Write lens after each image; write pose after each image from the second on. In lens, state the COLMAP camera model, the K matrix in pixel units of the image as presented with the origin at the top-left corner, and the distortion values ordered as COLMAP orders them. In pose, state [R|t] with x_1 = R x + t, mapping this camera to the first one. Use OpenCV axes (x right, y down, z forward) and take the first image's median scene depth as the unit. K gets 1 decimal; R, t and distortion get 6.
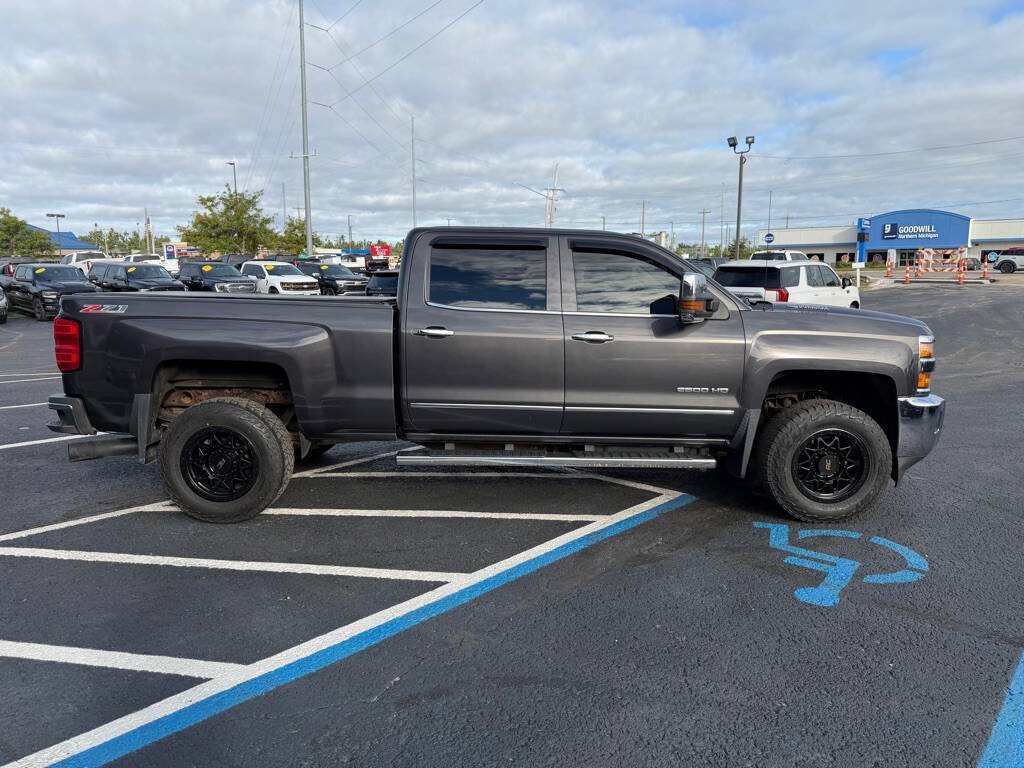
lens RADIAL K [[755.9, 0, 491.8], [0, 755.9, 385.8], [0, 0, 1]] dist [0.039081, -0.043518]
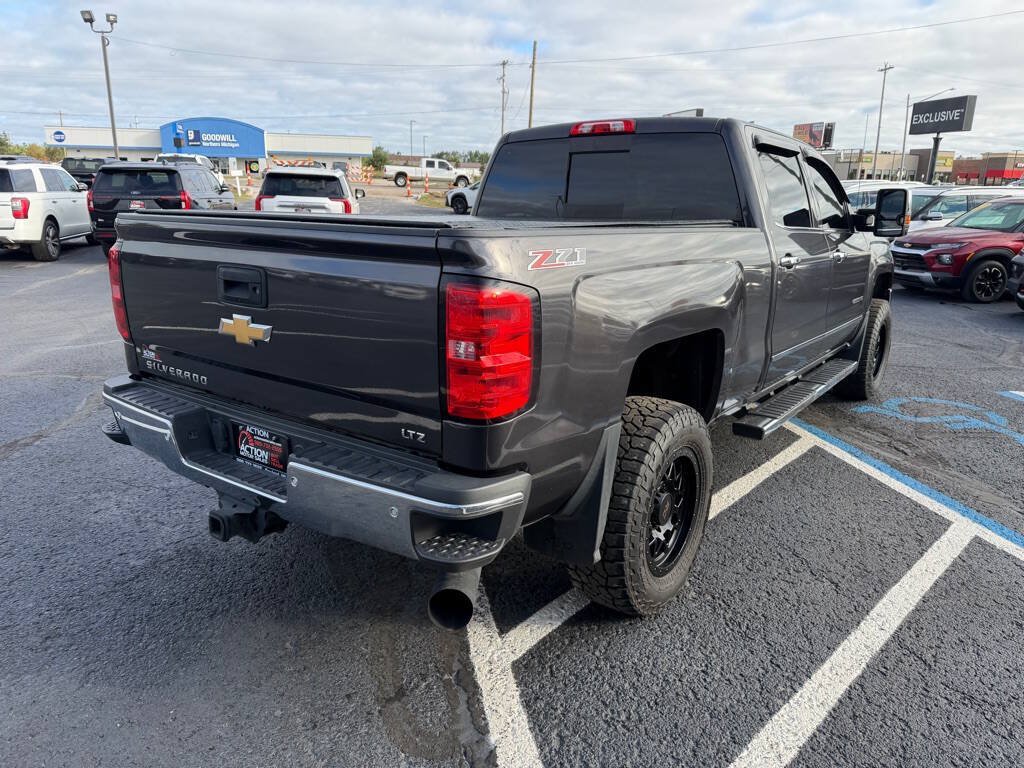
lens RADIAL K [[755.9, 0, 491.8], [0, 755.9, 385.8], [0, 0, 1]] dist [0.039081, -0.043518]
pose [[0.578081, -0.196882, 0.791871, -0.106704], [0.102496, 0.980289, 0.168904, -0.012882], [-0.809516, -0.016477, 0.586866, 0.092775]]
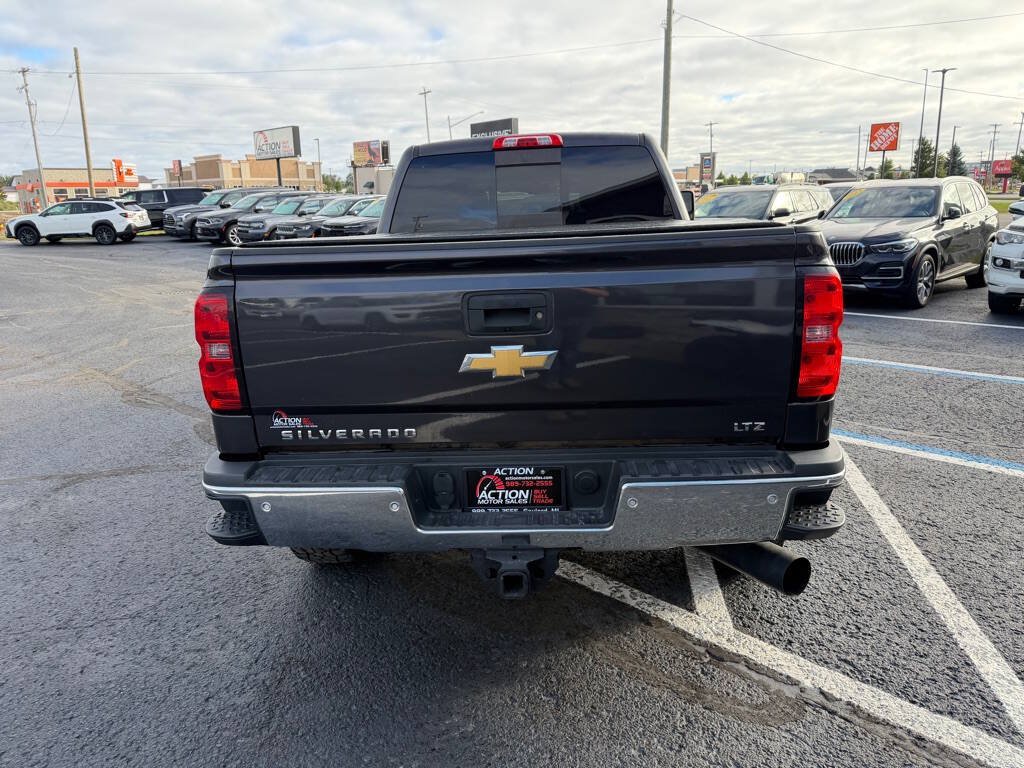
lens RADIAL K [[749.6, 0, 508.0], [0, 749.6, 367.2], [0, 0, 1]] dist [0.081823, -0.079994]
pose [[0.030989, -0.217820, 0.975497, -0.117546], [0.180045, 0.961218, 0.208912, -0.017757], [-0.983170, 0.169159, 0.069004, 0.125387]]
